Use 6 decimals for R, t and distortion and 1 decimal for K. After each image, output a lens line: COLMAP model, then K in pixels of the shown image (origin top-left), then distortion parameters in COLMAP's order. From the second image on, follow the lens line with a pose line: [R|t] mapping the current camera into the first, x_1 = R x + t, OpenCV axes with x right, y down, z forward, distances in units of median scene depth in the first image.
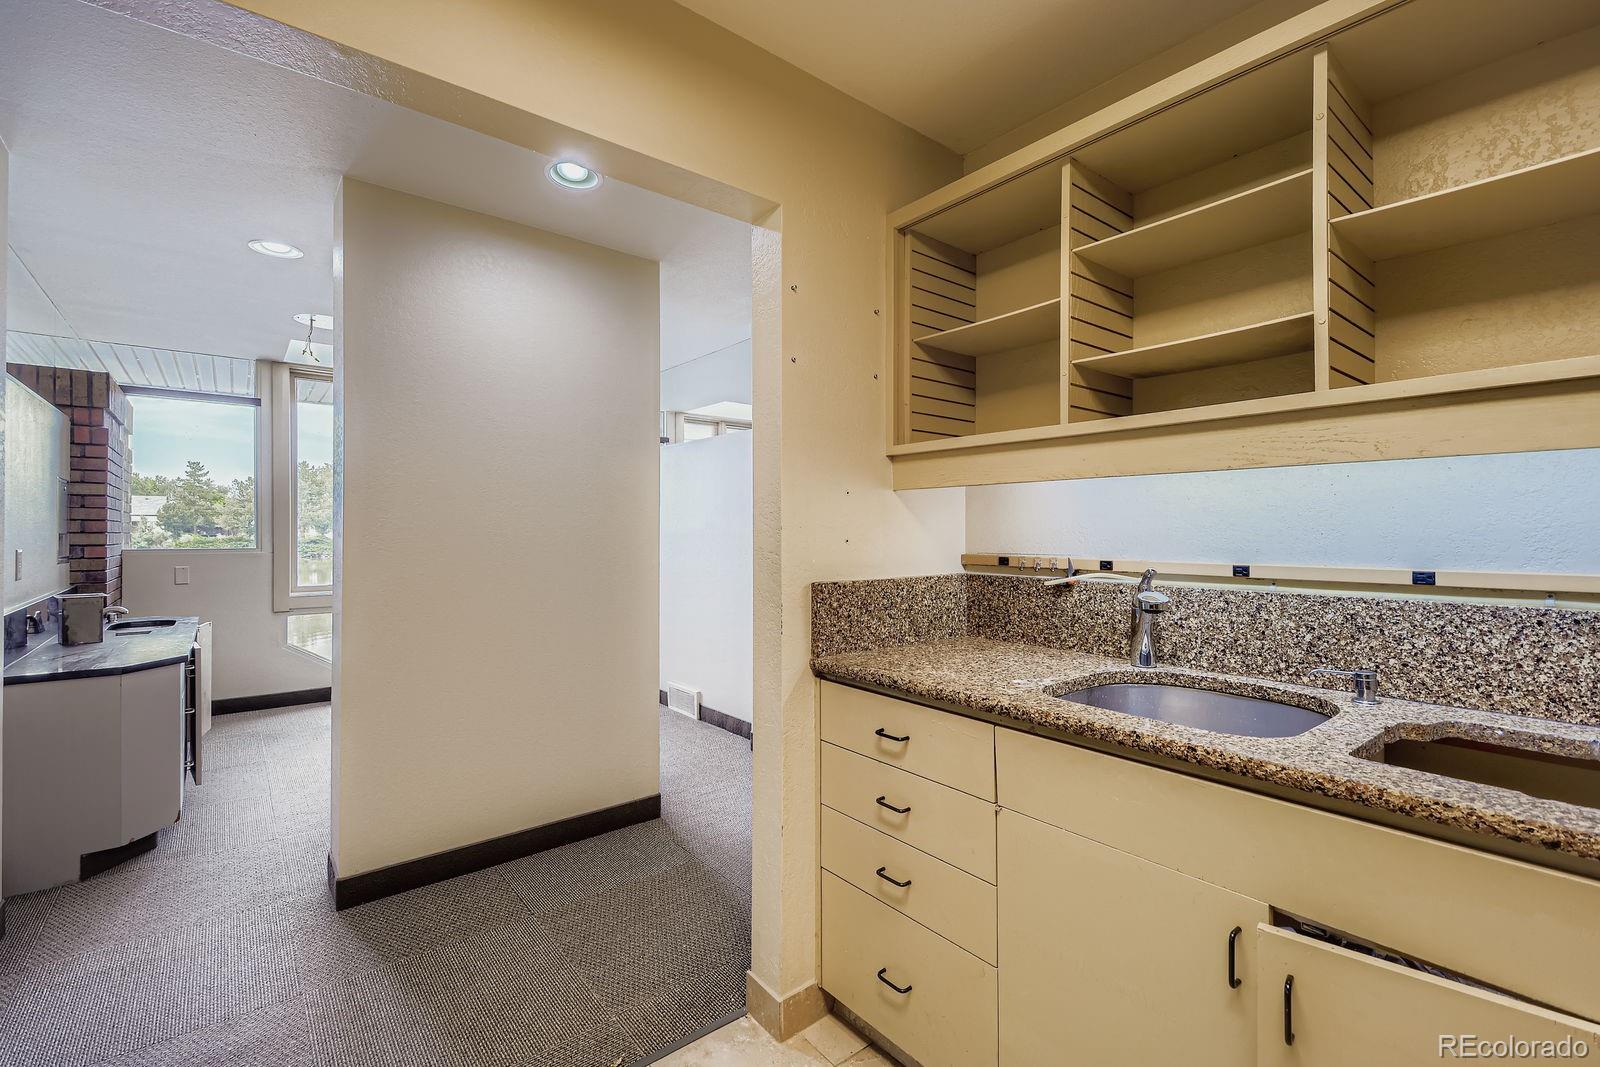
lens RADIAL K [[703.6, 0, 802.0], [0, 703.6, 538.0], [0, 0, 1]] dist [0.006903, -0.004611]
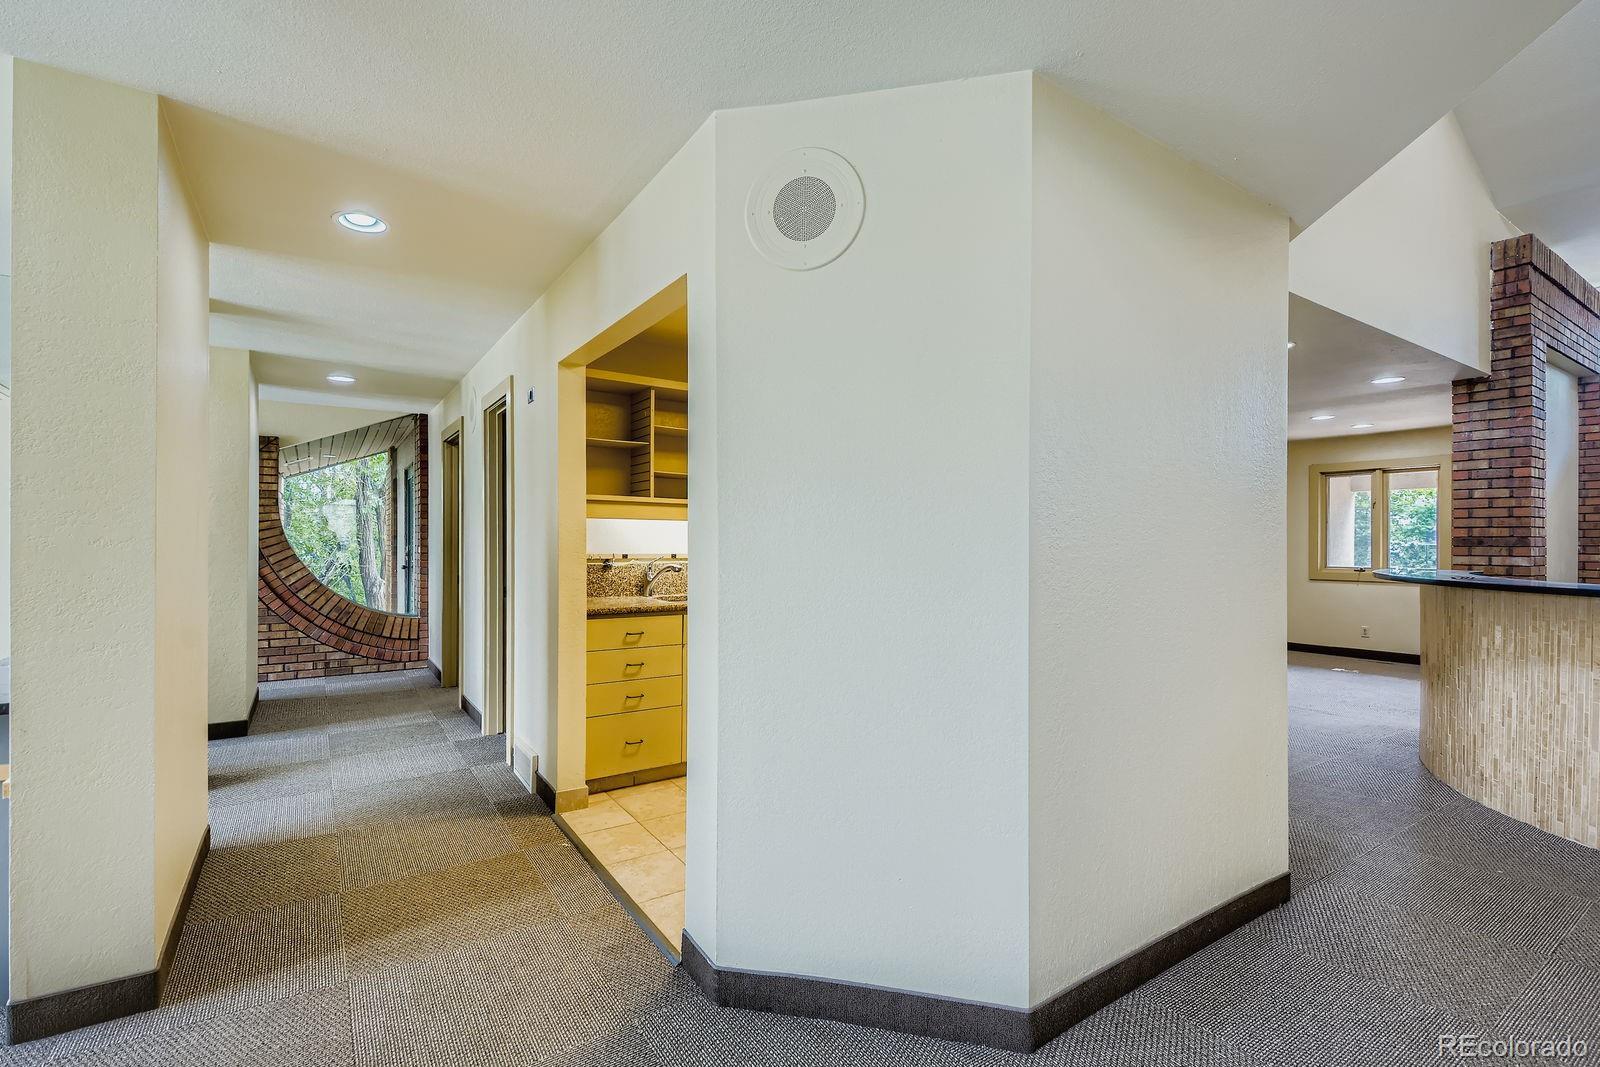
lens RADIAL K [[703.6, 0, 799.7], [0, 703.6, 533.6], [0, 0, 1]] dist [0.006903, -0.004611]
pose [[0.093965, 0.006174, 0.995556, -2.061361], [0.006429, 0.999956, -0.006808, -0.019156], [-0.995555, 0.007041, 0.093921, 0.259334]]
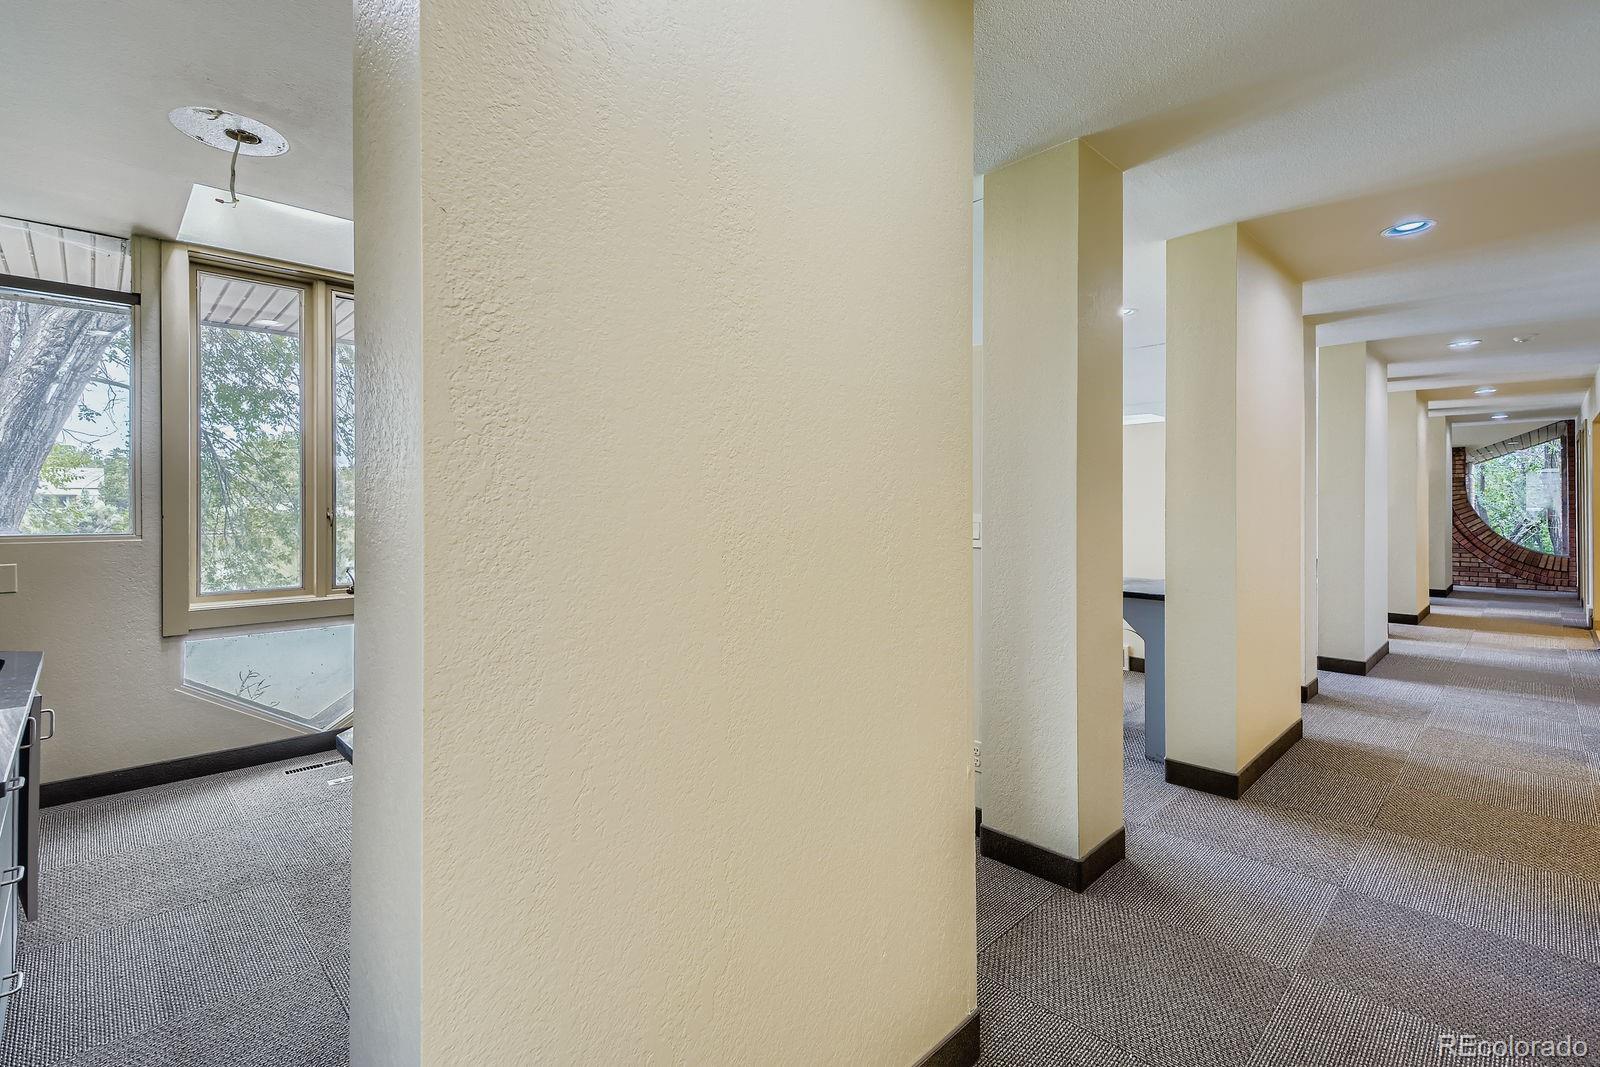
lens RADIAL K [[703.6, 0, 800.6], [0, 703.6, 504.3], [0, 0, 1]] dist [0.006903, -0.004611]
pose [[0.997780, -0.000721, 0.066587, -5.422592], [0.001421, 0.999944, -0.010457, 0.024307], [-0.066576, 0.010529, 0.997726, -2.985933]]
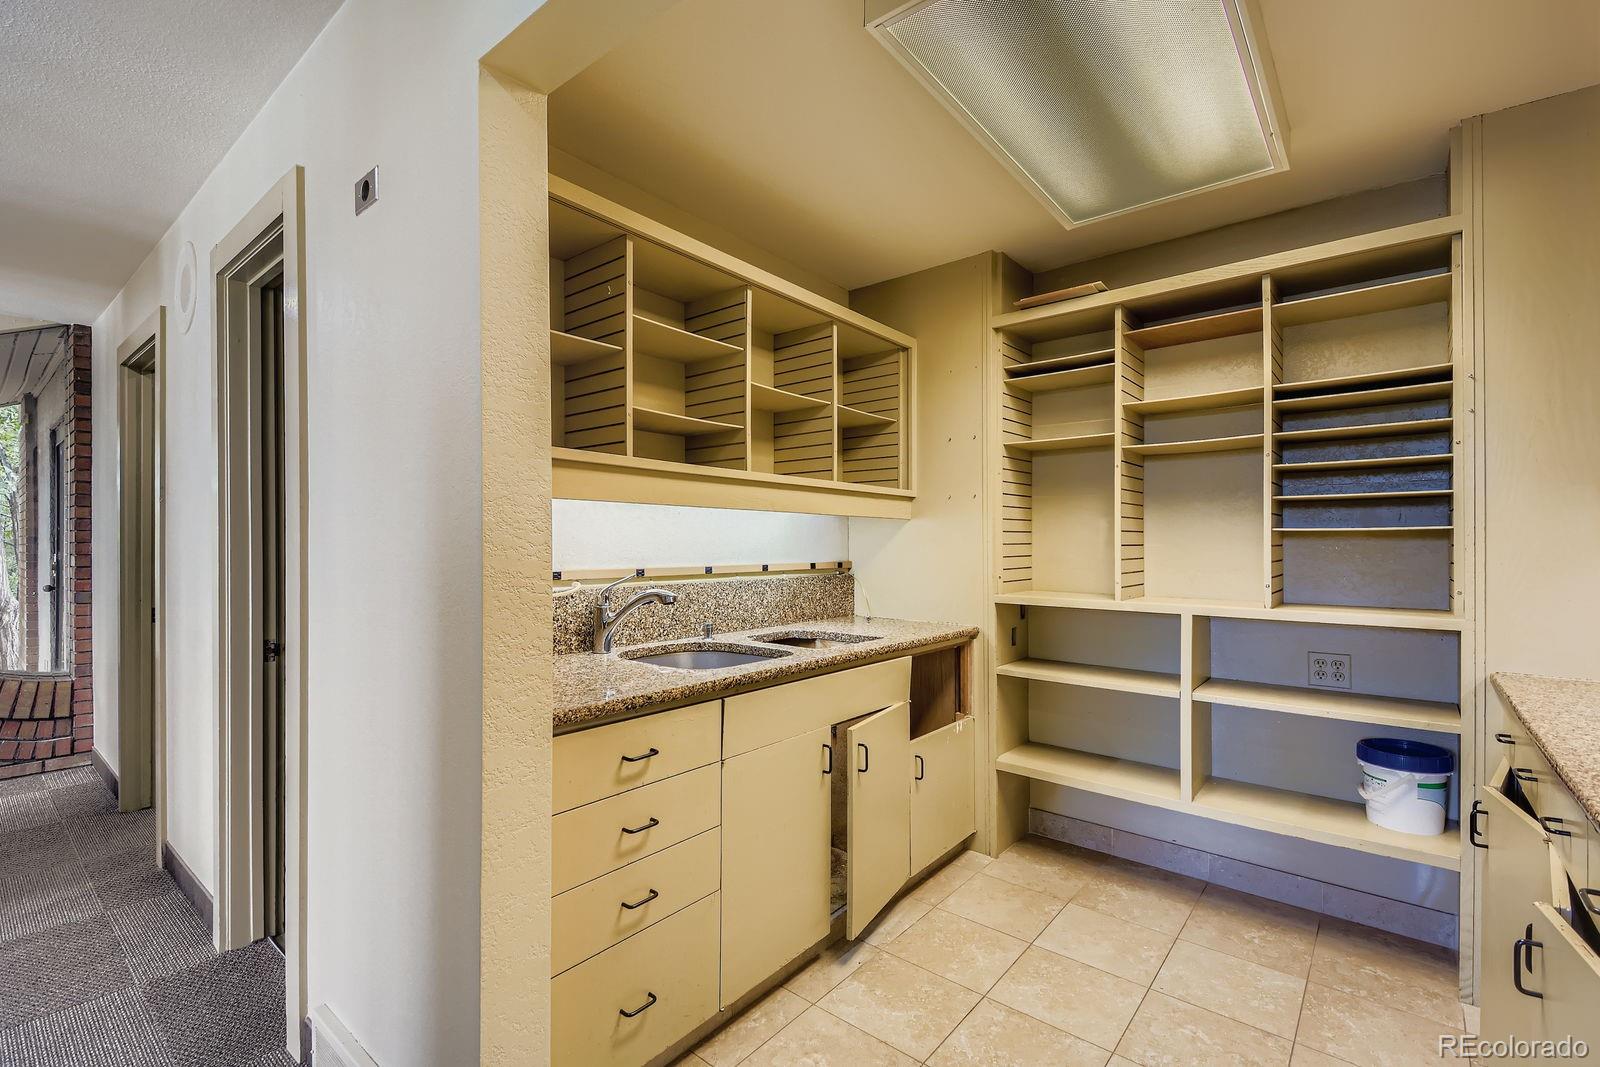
lens RADIAL K [[703.6, 0, 785.6], [0, 703.6, 536.7], [0, 0, 1]] dist [0.006903, -0.004611]
pose [[-0.182834, 0.004788, 0.983132, -0.877773], [0.008671, 0.999957, -0.003257, -0.020673], [-0.983106, 0.007929, -0.182867, 0.975242]]
